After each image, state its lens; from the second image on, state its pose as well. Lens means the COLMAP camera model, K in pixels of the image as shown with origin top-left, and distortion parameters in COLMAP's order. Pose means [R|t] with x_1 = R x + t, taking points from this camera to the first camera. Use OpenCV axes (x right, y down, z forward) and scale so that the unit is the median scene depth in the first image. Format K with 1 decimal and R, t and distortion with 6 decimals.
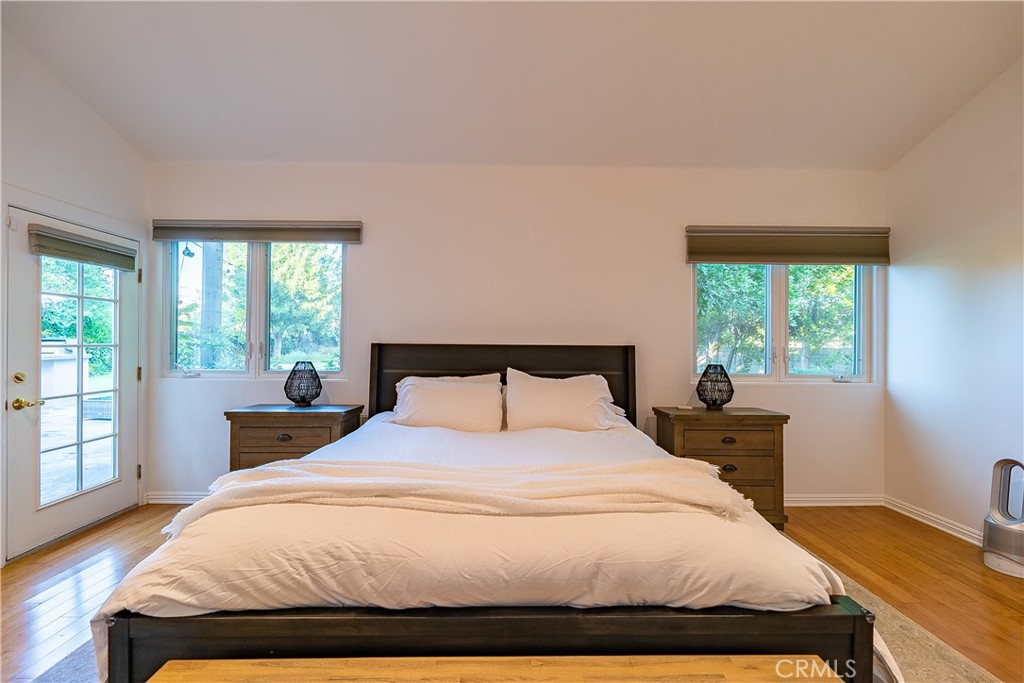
lens RADIAL K [[443.9, 0, 513.2], [0, 443.9, 345.9], [0, 0, 1]] dist [-0.001853, -0.001360]
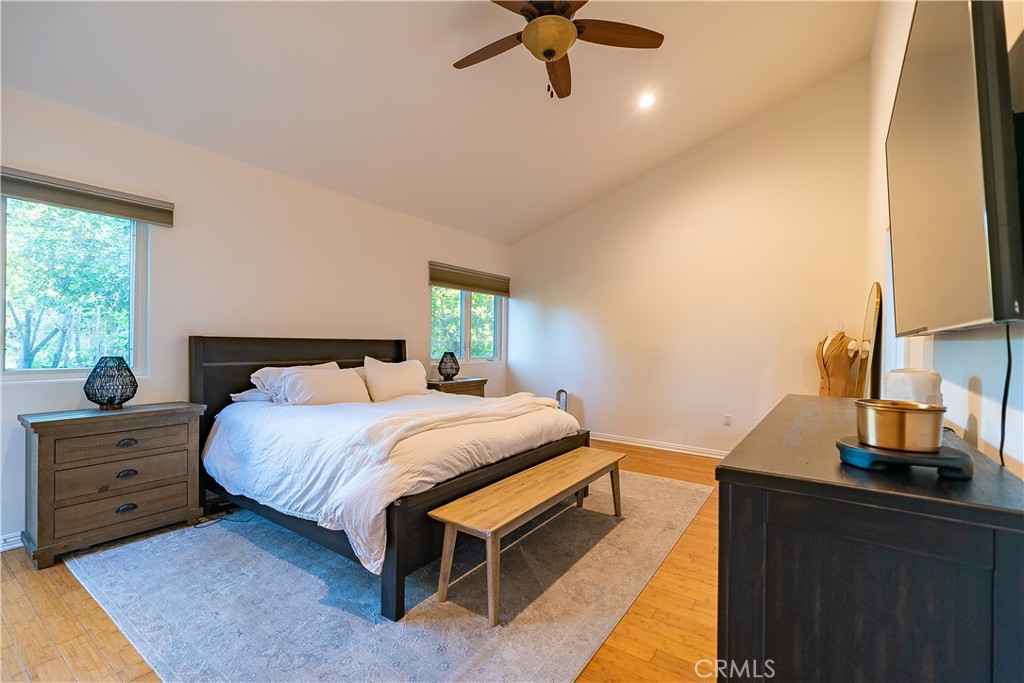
lens RADIAL K [[443.9, 0, 511.4], [0, 443.9, 341.7], [0, 0, 1]] dist [-0.001853, -0.001360]
pose [[0.587189, 0.001425, 0.809449, -0.715933], [-0.008778, 0.999951, 0.004607, -0.004262], [-0.809403, -0.009811, 0.587172, -0.124033]]
